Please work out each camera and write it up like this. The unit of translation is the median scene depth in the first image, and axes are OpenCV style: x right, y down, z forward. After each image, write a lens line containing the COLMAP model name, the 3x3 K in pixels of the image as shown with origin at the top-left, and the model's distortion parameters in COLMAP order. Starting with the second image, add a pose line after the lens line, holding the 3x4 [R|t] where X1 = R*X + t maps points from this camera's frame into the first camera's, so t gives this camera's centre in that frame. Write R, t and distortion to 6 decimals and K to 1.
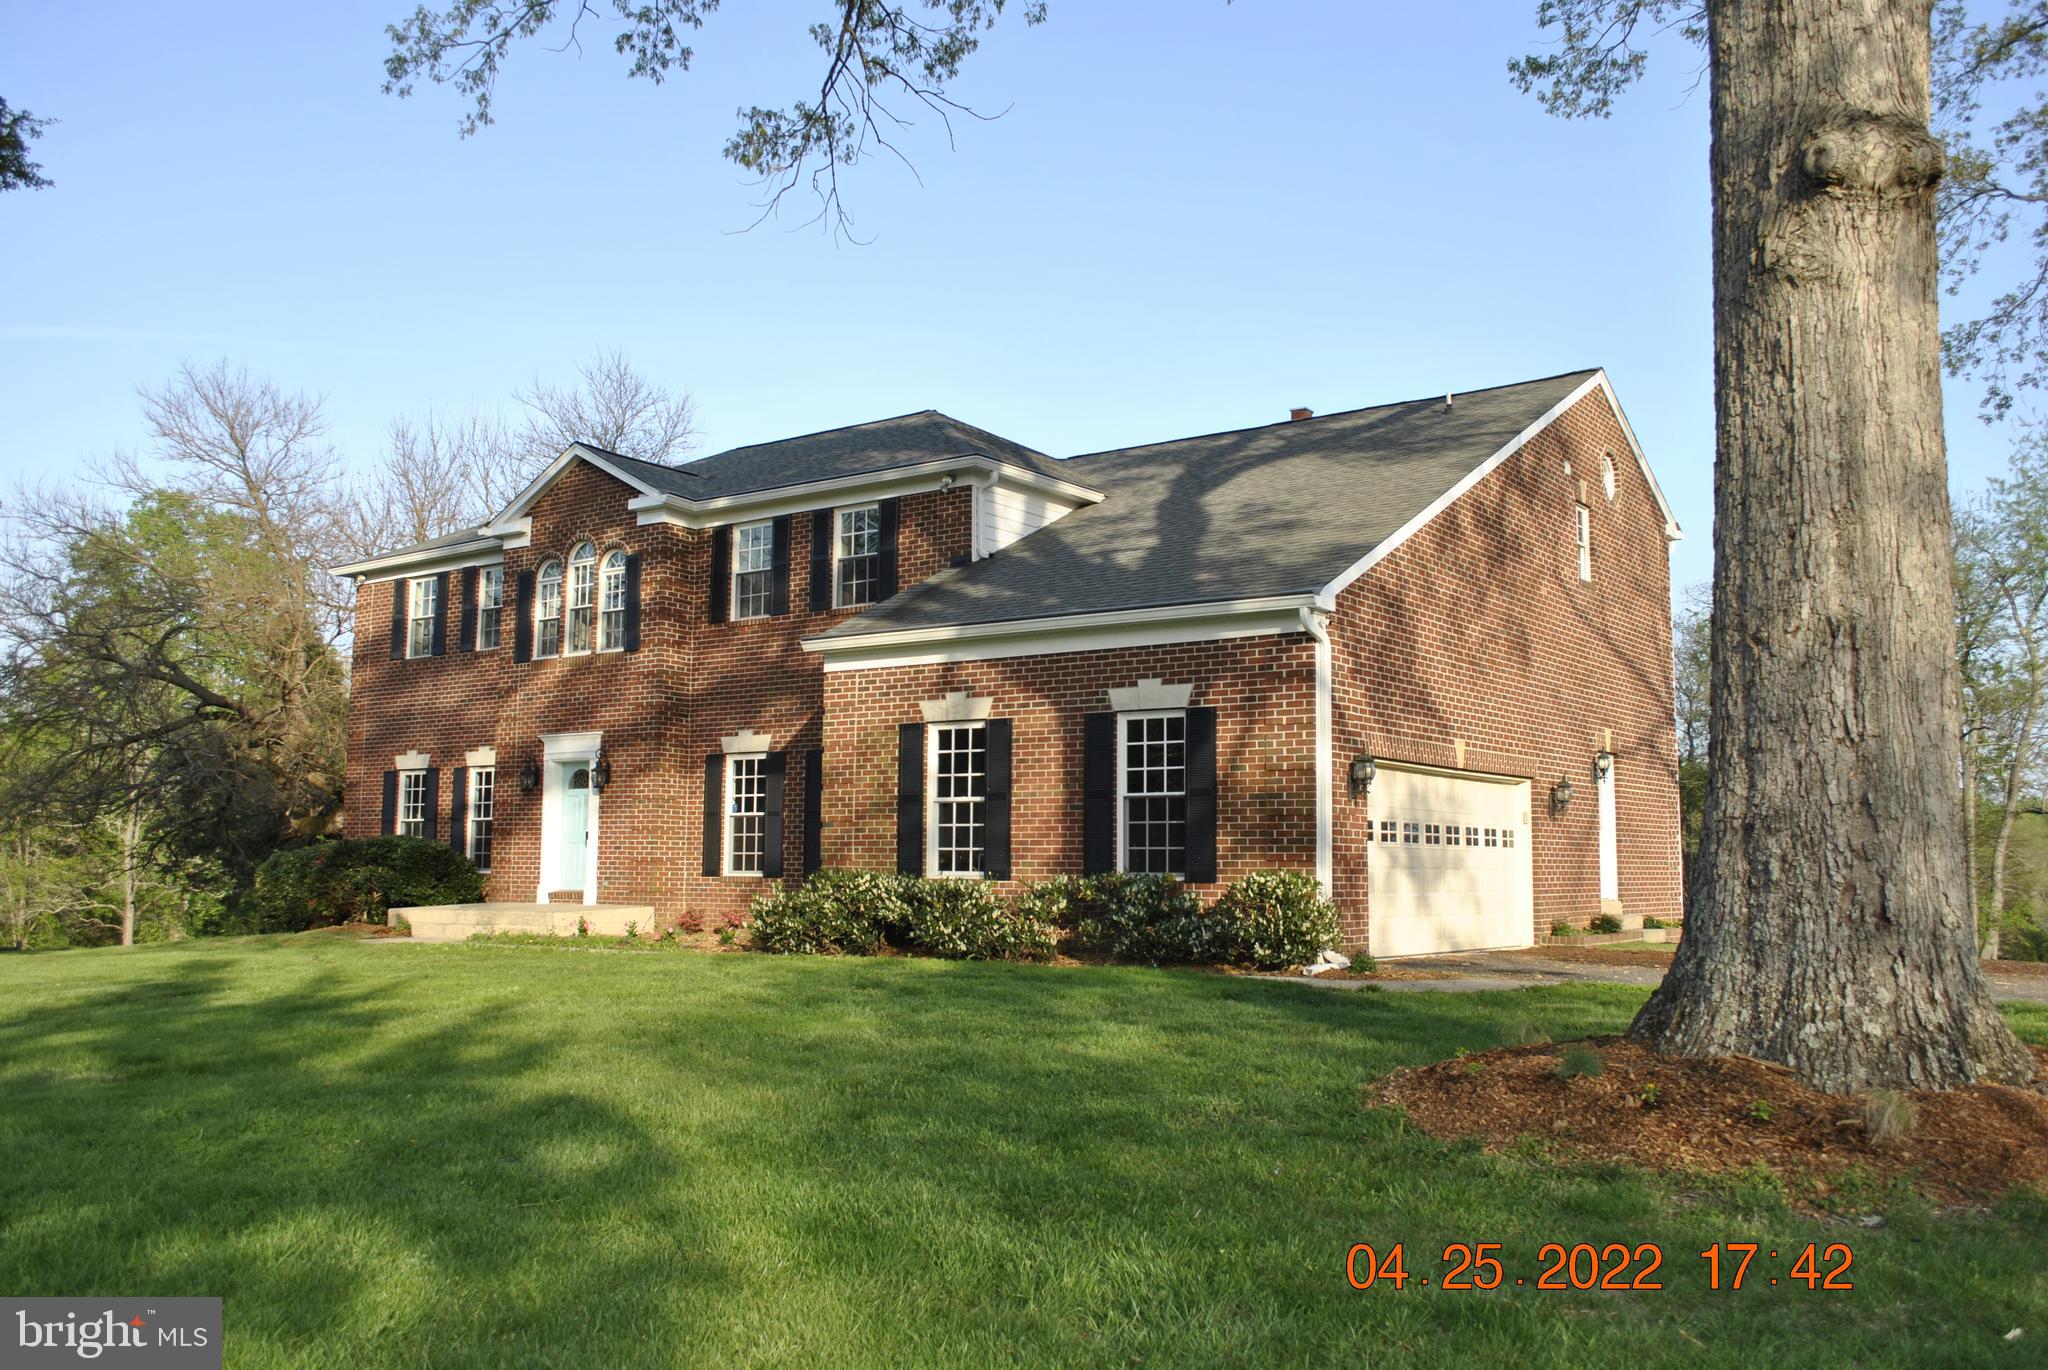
lens RADIAL K [[1755.1, 0, 1026.2], [0, 1755.1, 676.6], [0, 0, 1]] dist [-0.072785, 0.009006]
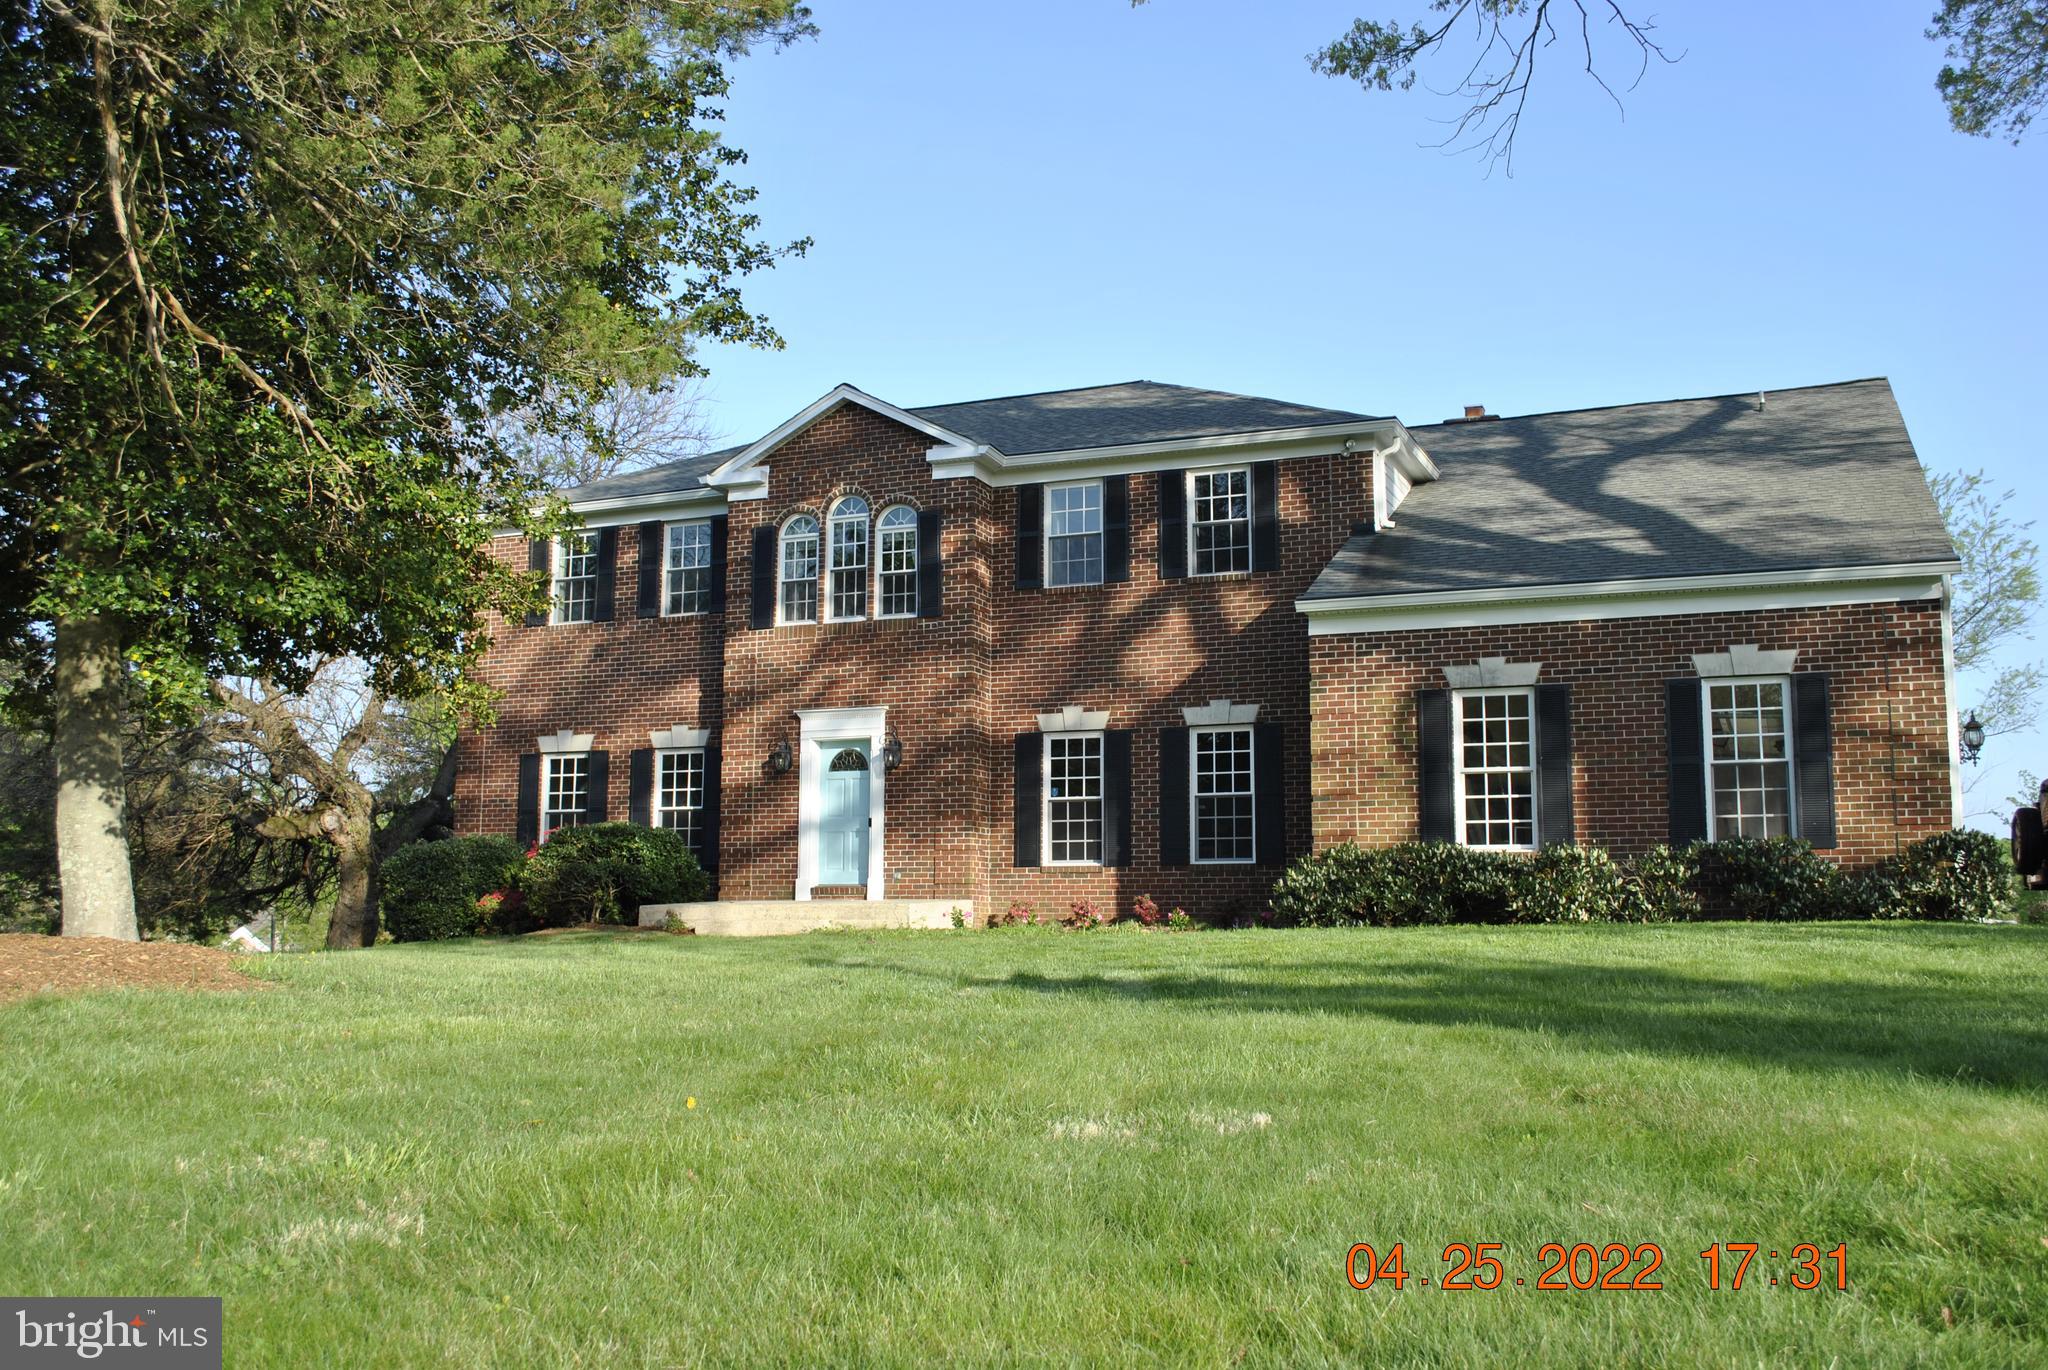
lens RADIAL K [[1823.6, 0, 1031.8], [0, 1823.6, 677.3], [0, 0, 1]] dist [-0.077783, 0.007121]
pose [[0.971677, 0.027218, 0.234739, -0.489627], [-0.022348, 0.999477, -0.023385, 0.046021], [-0.235253, 0.017477, 0.971777, 0.093943]]
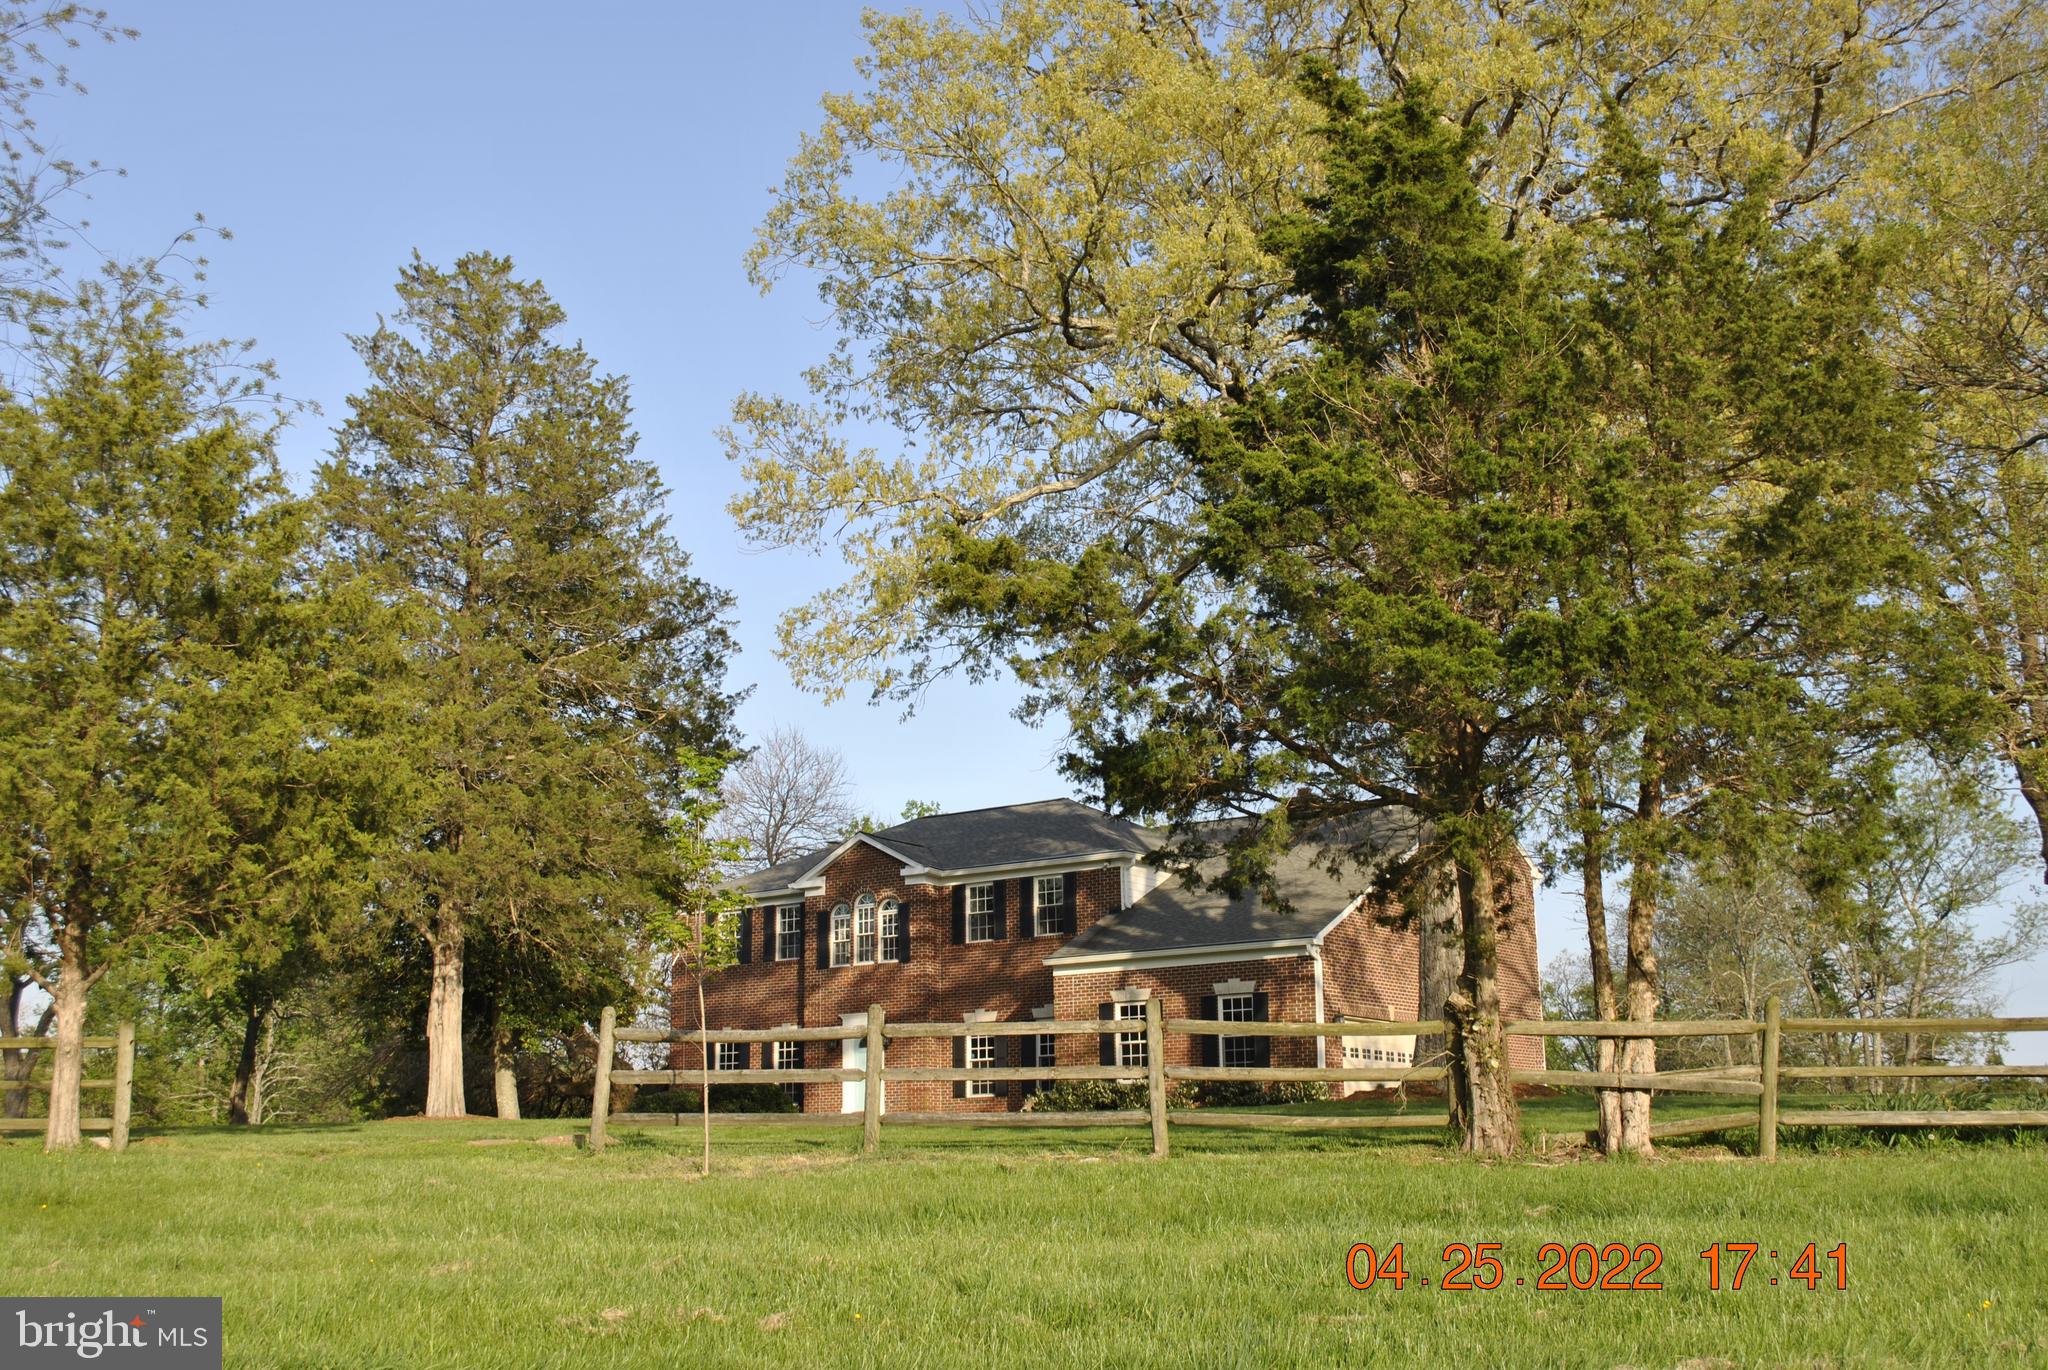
lens RADIAL K [[2255.5, 0, 1024.0], [0, 2255.5, 685.0], [0, 0, 1]] dist [-0.043244, 0.004477]
pose [[0.999377, -0.014321, 0.032264, -0.220794], [0.017860, 0.993523, -0.112219, -0.042055], [-0.030448, 0.112725, 0.993160, -1.422782]]
